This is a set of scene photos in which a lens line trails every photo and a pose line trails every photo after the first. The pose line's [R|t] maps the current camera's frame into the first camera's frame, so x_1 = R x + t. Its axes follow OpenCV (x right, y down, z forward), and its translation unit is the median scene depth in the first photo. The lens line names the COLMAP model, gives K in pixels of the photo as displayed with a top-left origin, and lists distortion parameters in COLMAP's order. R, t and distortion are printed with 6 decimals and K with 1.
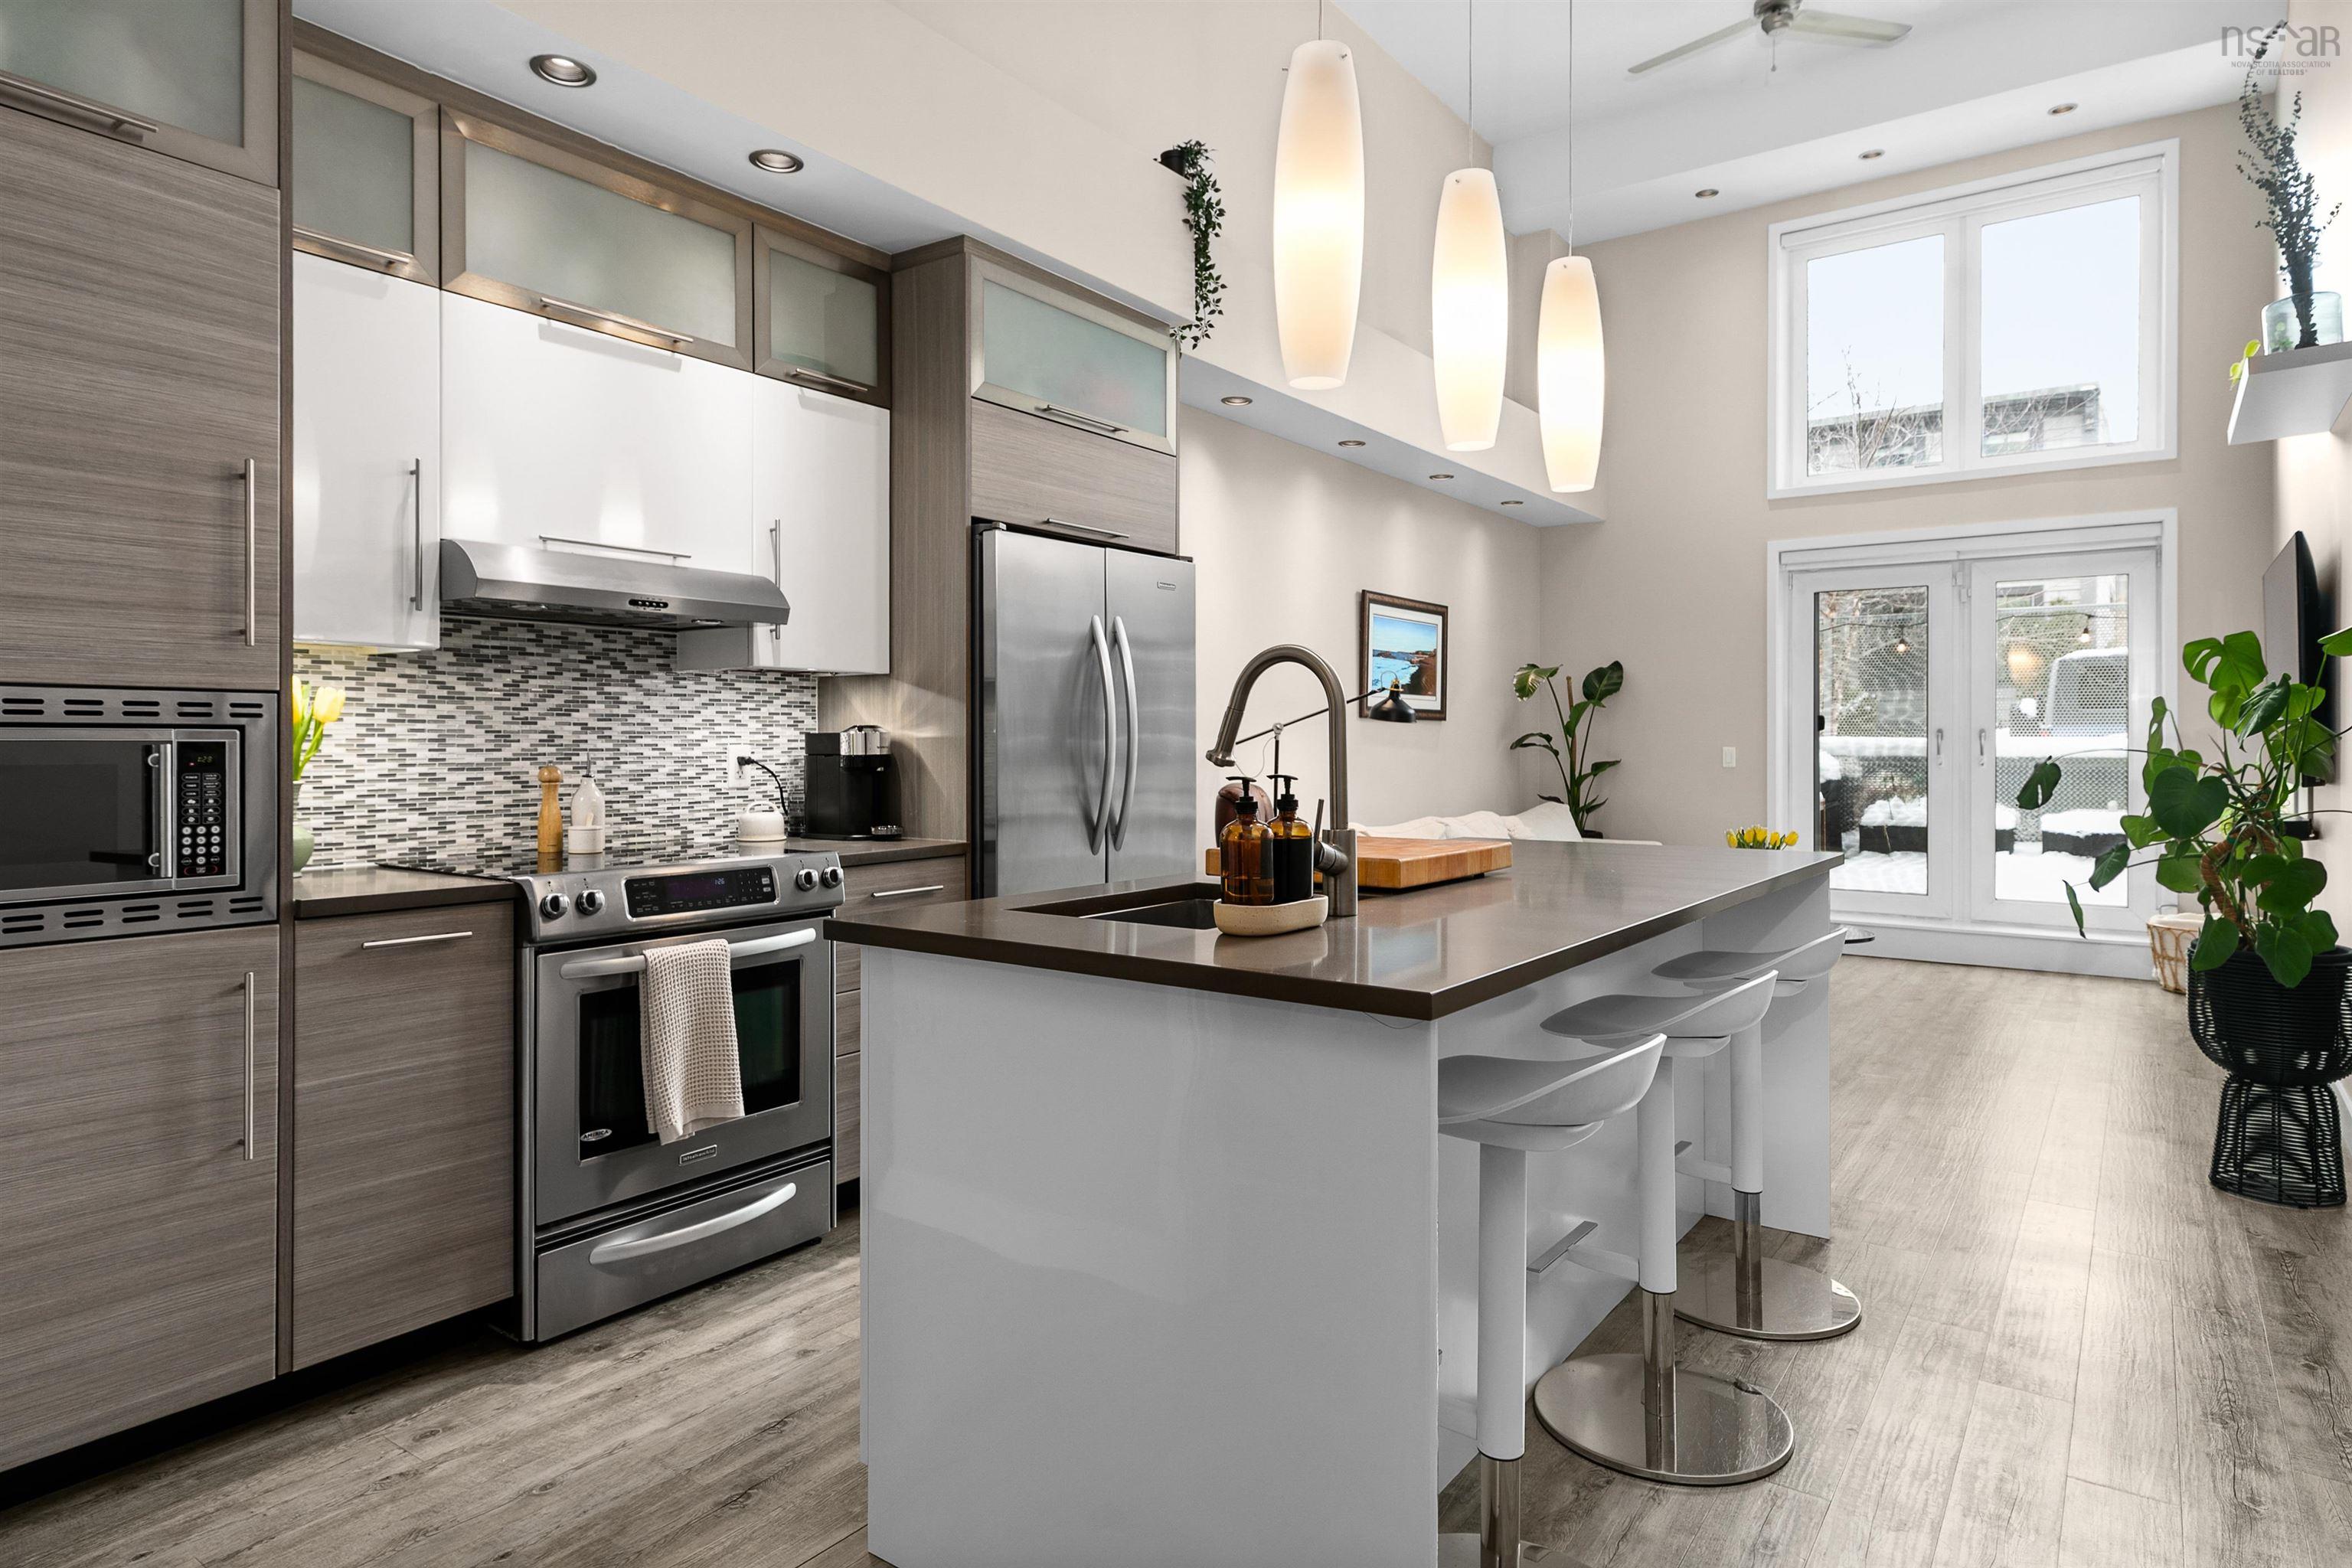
lens RADIAL K [[1369.1, 0, 1179.1], [0, 1369.1, 751.7], [0, 0, 1]] dist [0.002559, 0.000164]
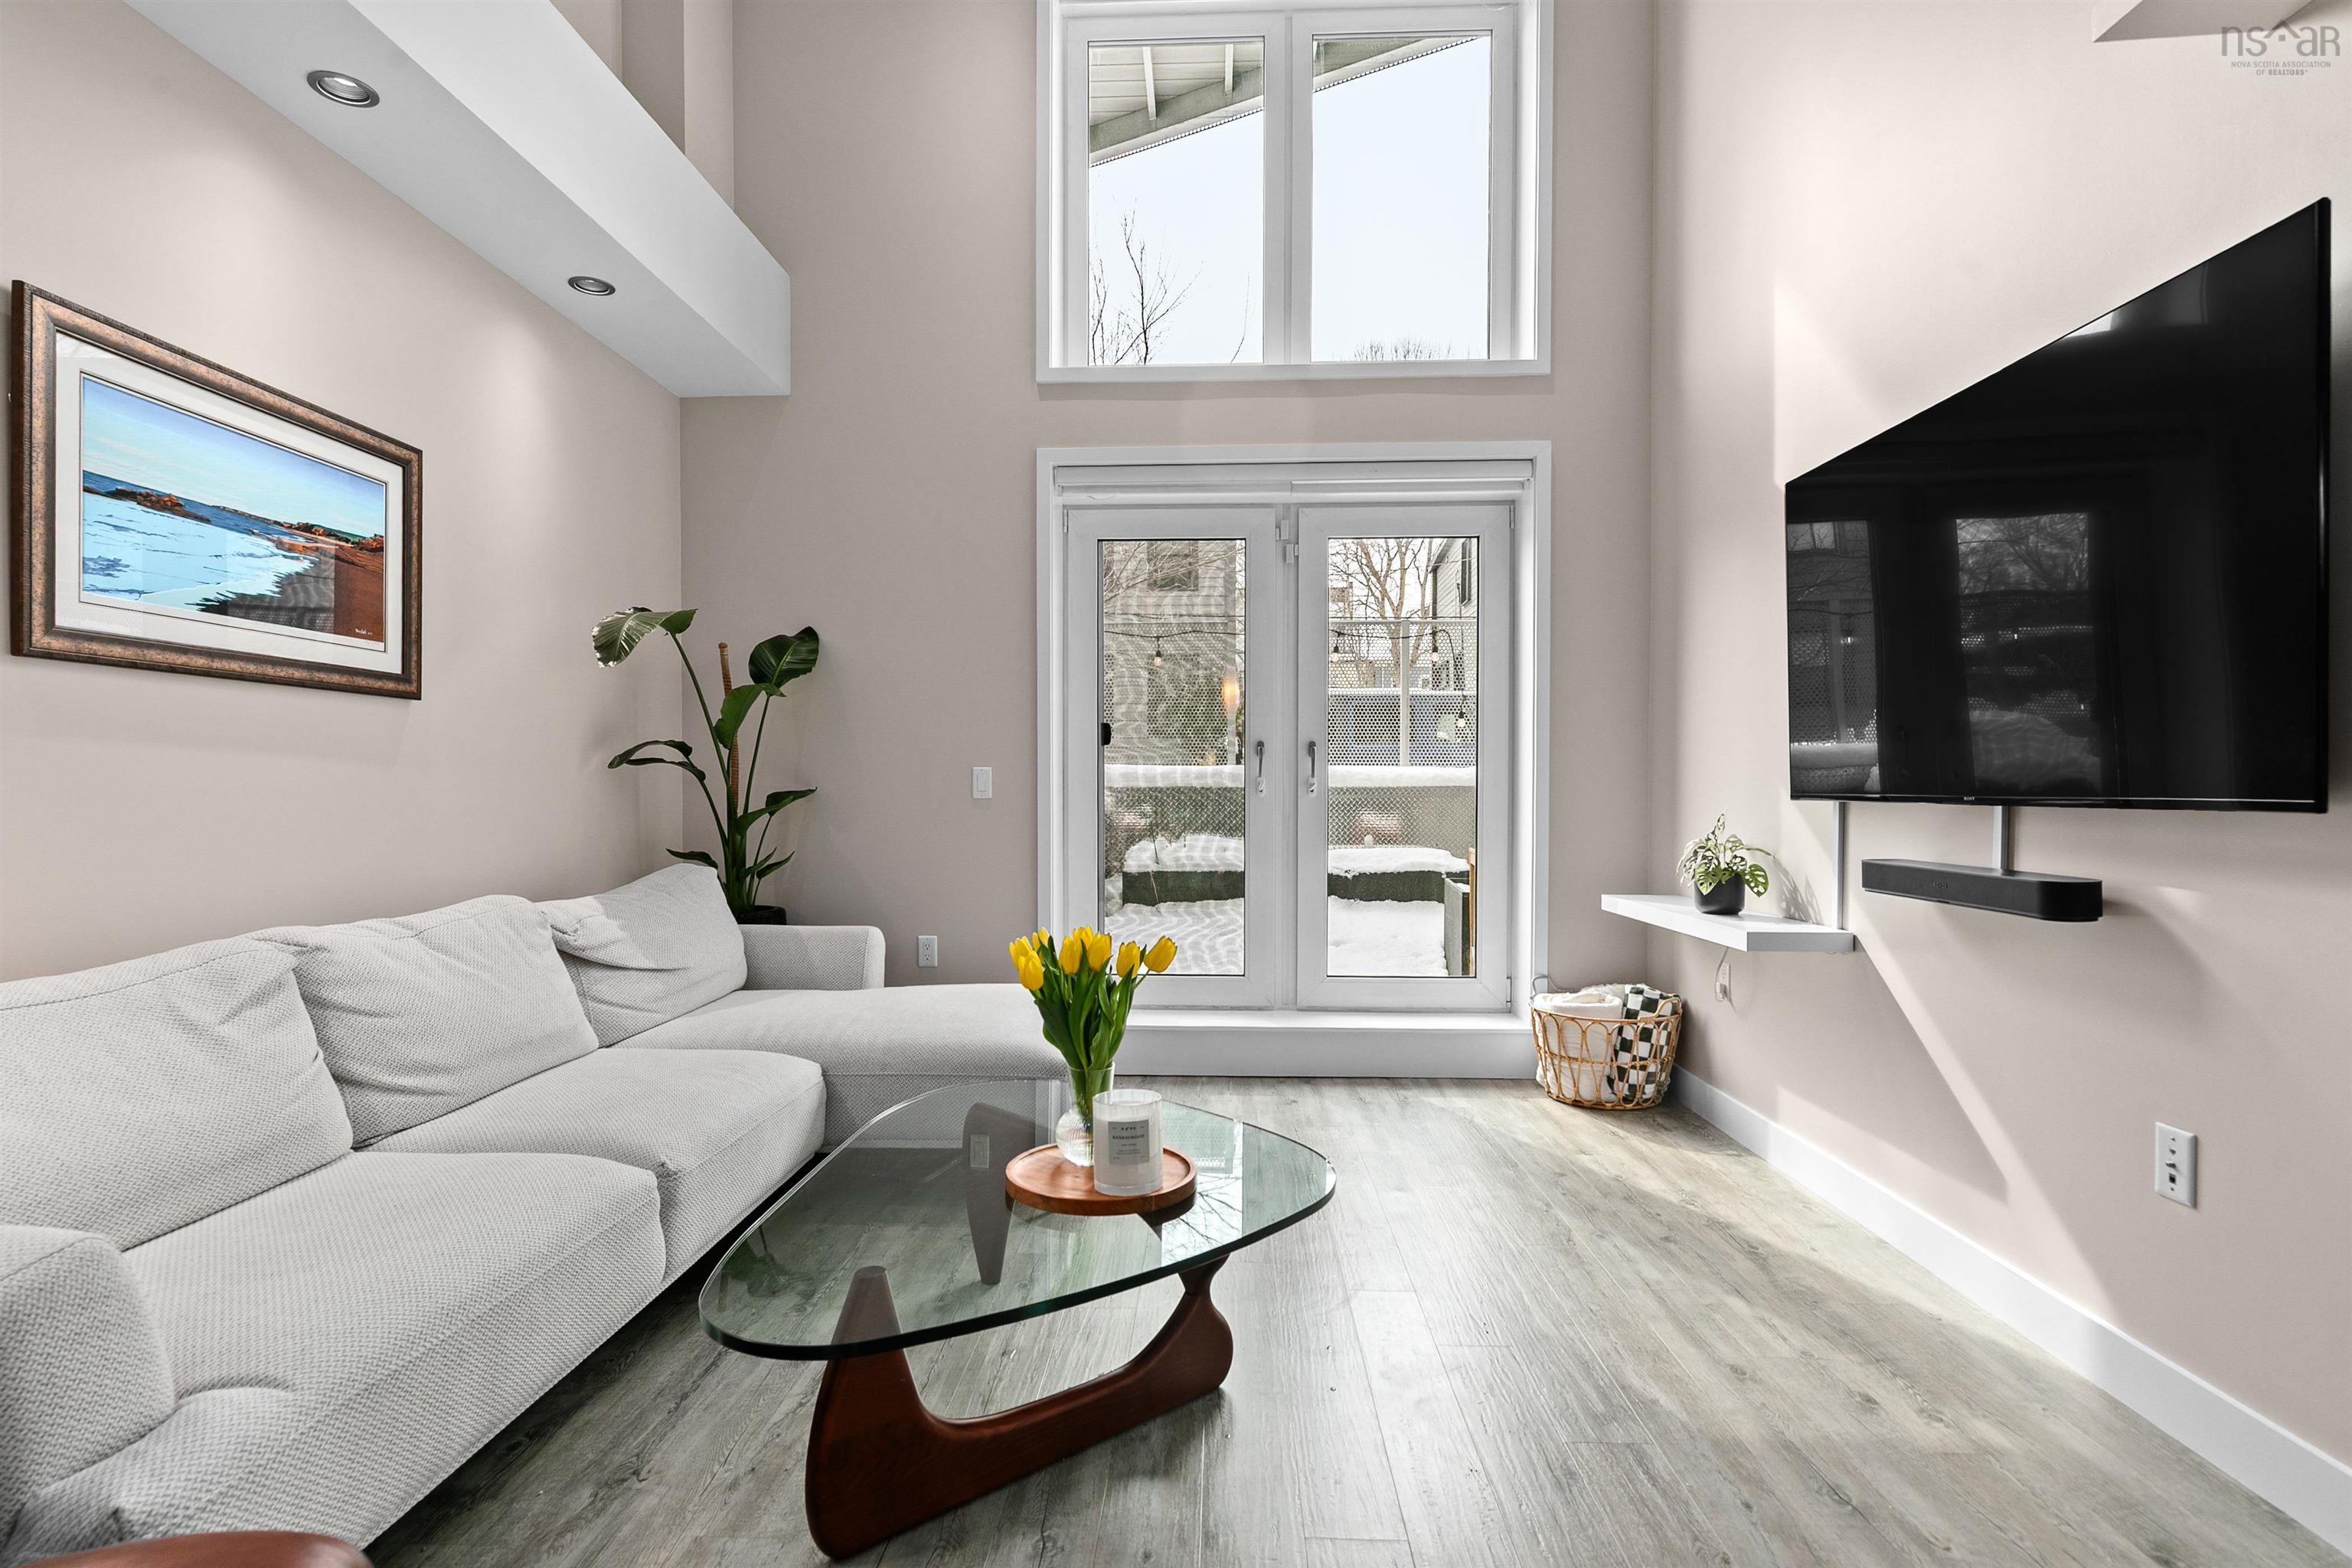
lens RADIAL K [[1164.2, 0, 1176.0], [0, 1164.2, 784.0], [0, 0, 1]] dist [0.001330, 0.000100]
pose [[0.840517, 0.000801, 0.541784, 0.181440], [0.005358, 0.999938, -0.009791, 0.010370], [-0.541758, 0.011133, 0.840461, 0.491292]]
